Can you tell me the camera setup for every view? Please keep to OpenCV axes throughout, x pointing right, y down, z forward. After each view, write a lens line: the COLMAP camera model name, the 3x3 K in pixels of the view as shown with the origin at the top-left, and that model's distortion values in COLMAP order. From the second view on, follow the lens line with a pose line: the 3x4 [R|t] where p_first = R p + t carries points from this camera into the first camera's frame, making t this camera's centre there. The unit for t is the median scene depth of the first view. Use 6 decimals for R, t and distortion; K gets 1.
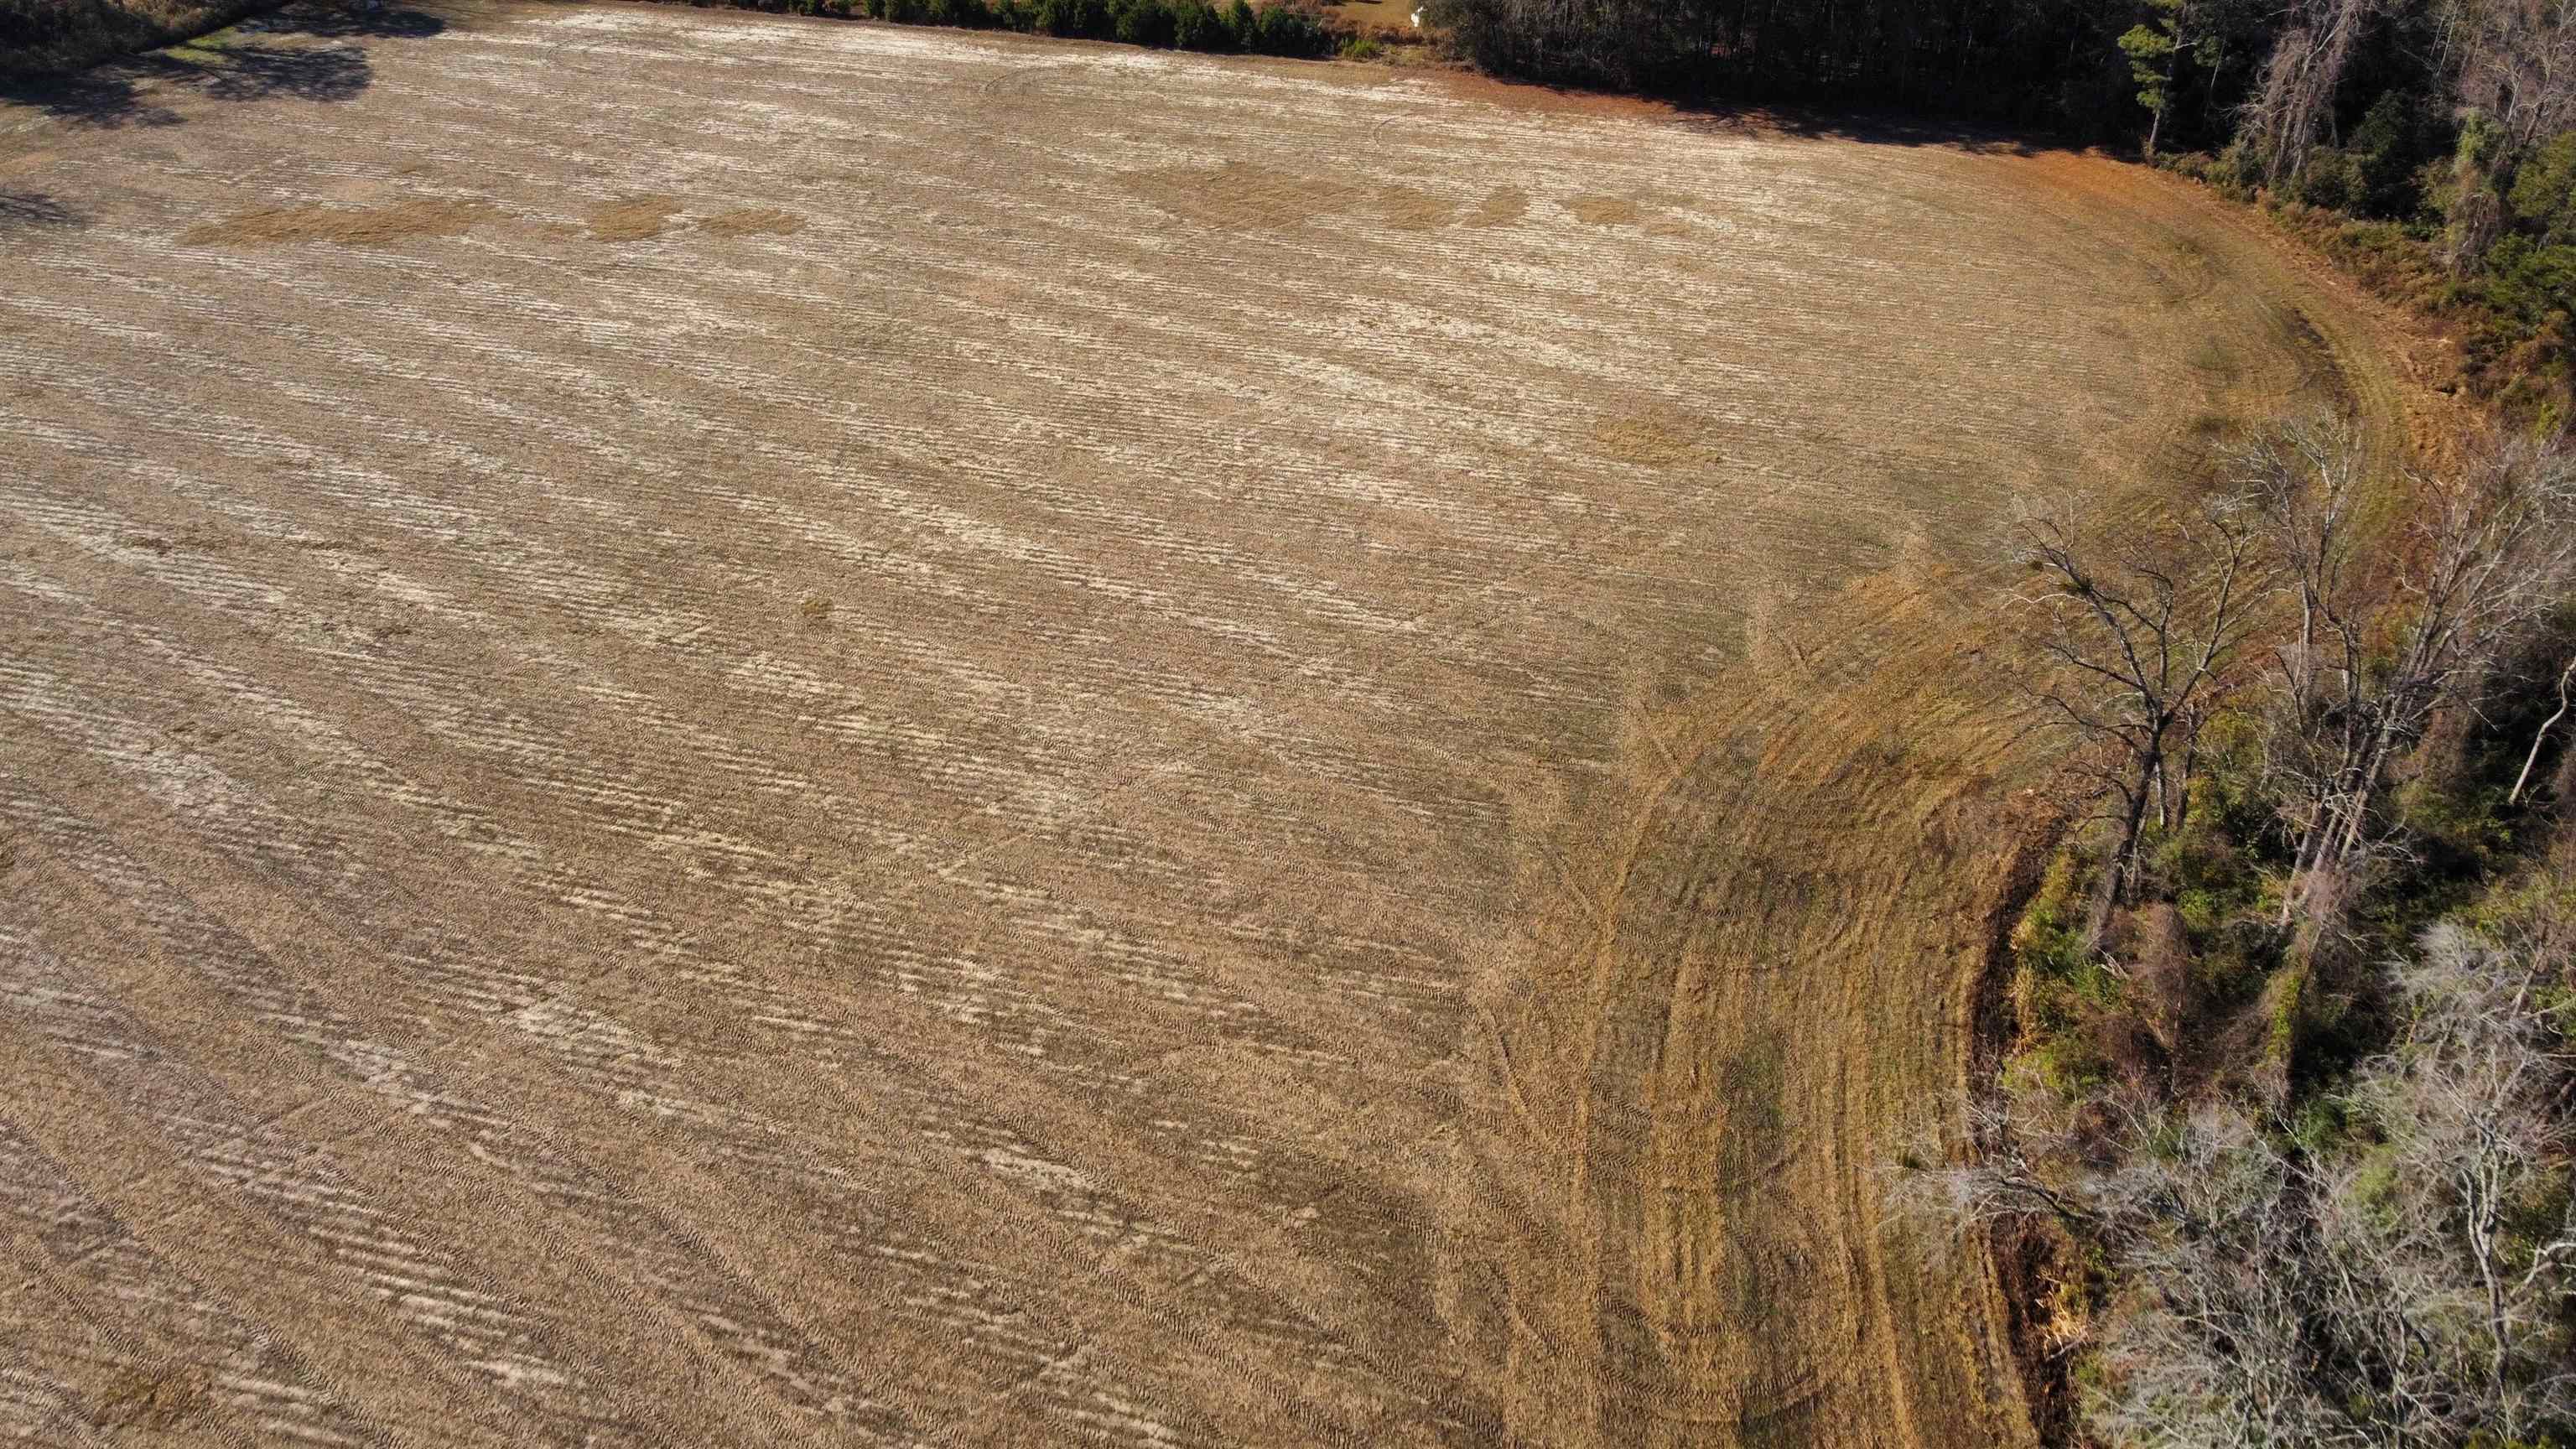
lens RADIAL K [[1959.9, 0, 1290.3], [0, 1959.9, 716.9], [0, 0, 1]] dist [0.001126, -0.005747]
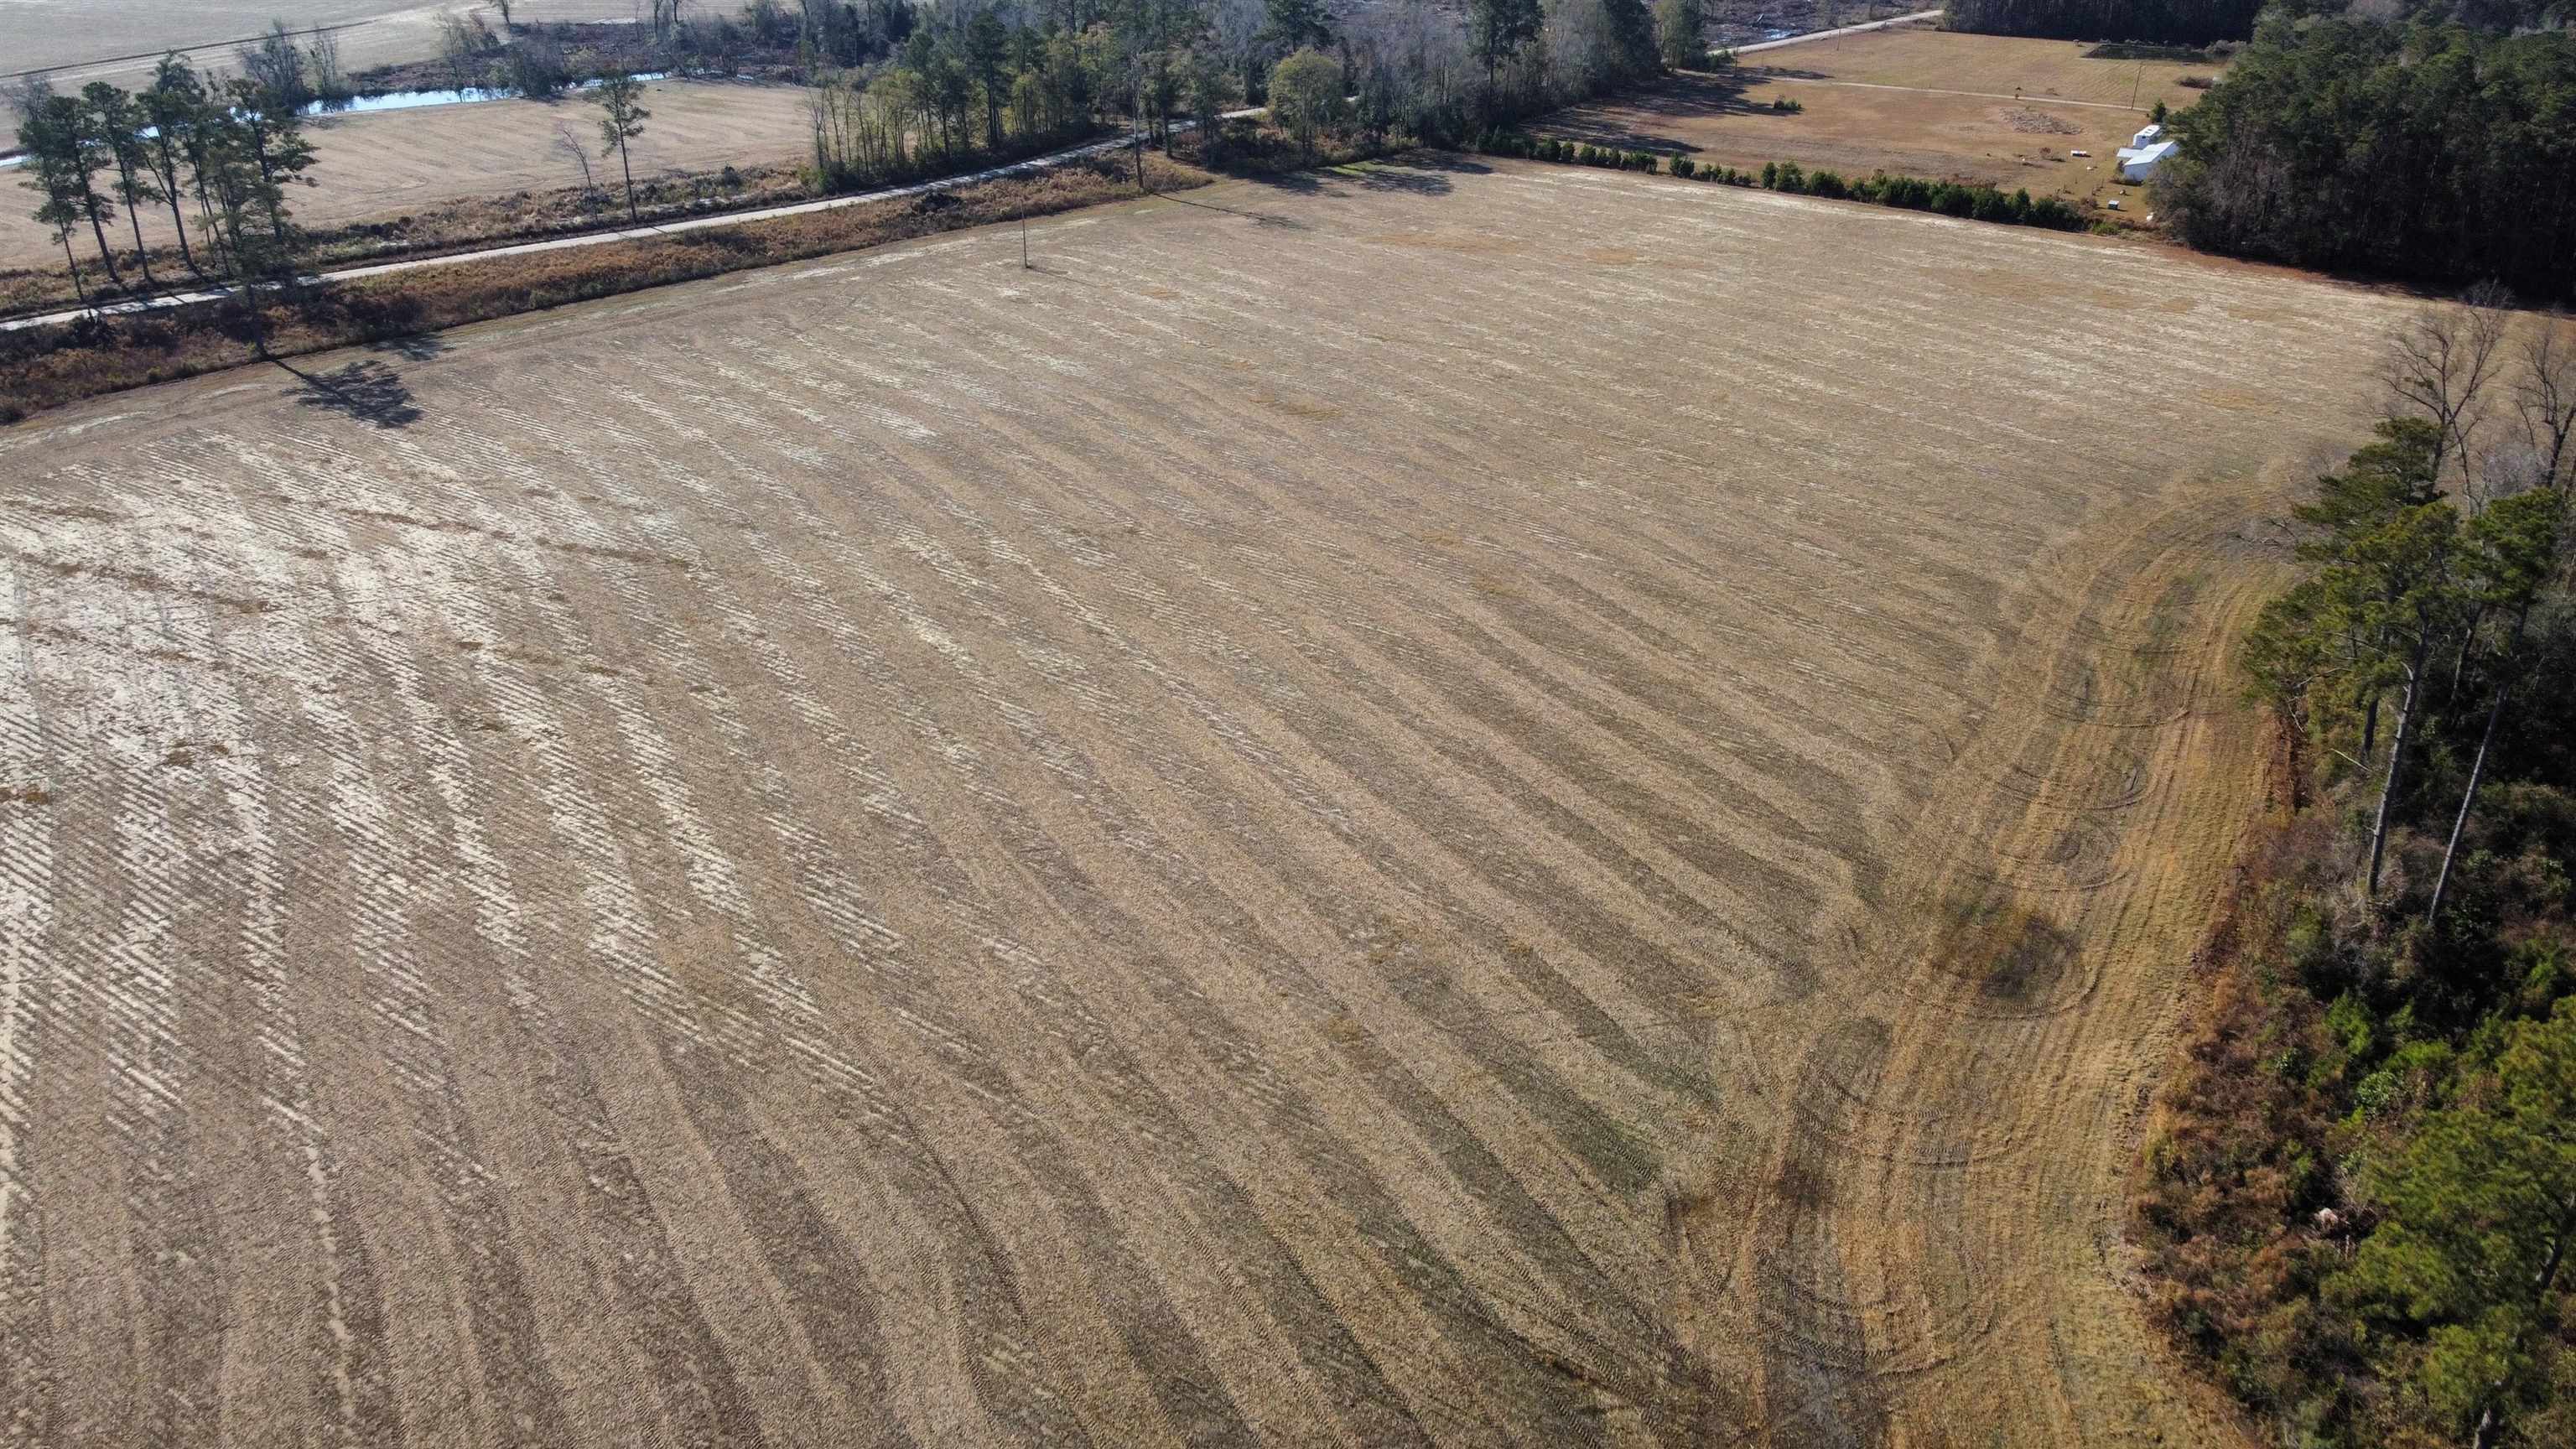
lens RADIAL K [[1959.9, 0, 1293.7], [0, 1959.9, 720.8], [0, 0, 1]] dist [0.001126, -0.005747]
pose [[0.922105, 0.175224, -0.344991, 0.065389], [-0.230477, 0.964892, -0.125952, 0.455596], [0.310809, 0.195654, 0.930117, -0.636617]]
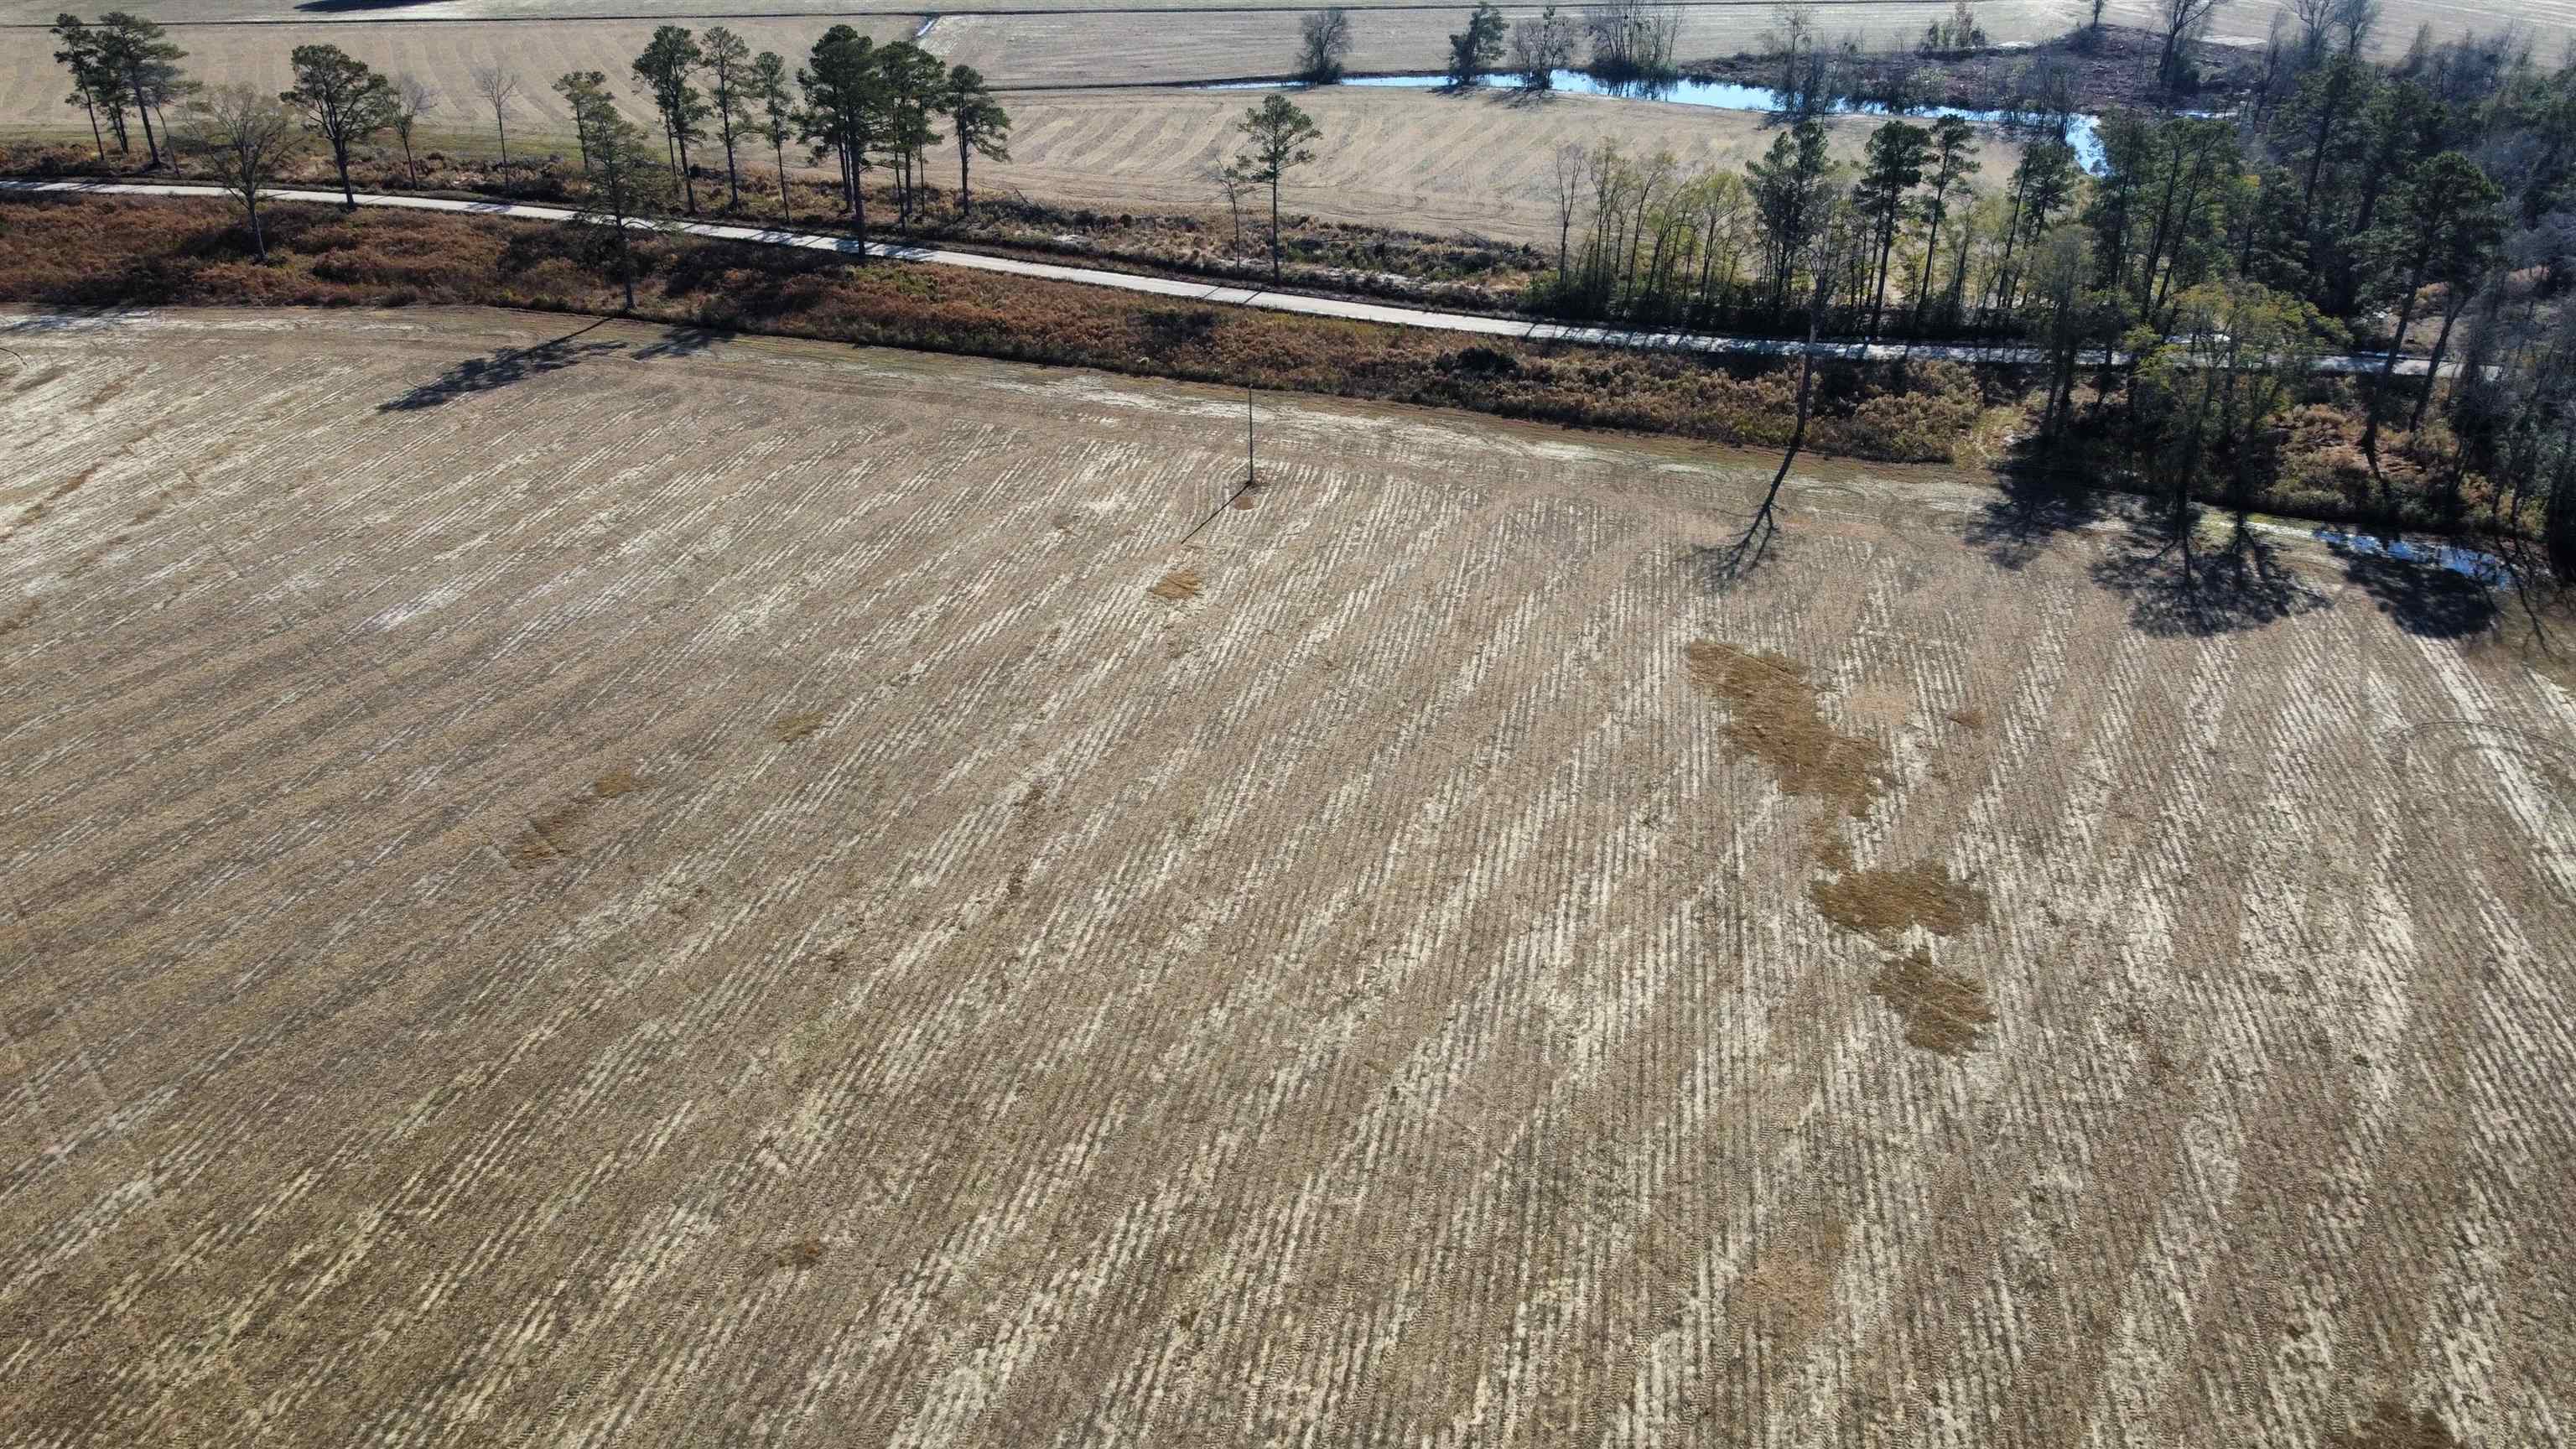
lens RADIAL K [[1959.9, 0, 1286.3], [0, 1959.9, 726.5], [0, 0, 1]] dist [0.001126, -0.005747]
pose [[0.040278, 0.473574, -0.879833, 0.293906], [-0.581553, 0.727146, 0.364766, -0.493789], [0.812511, 0.496978, 0.304696, 0.645793]]
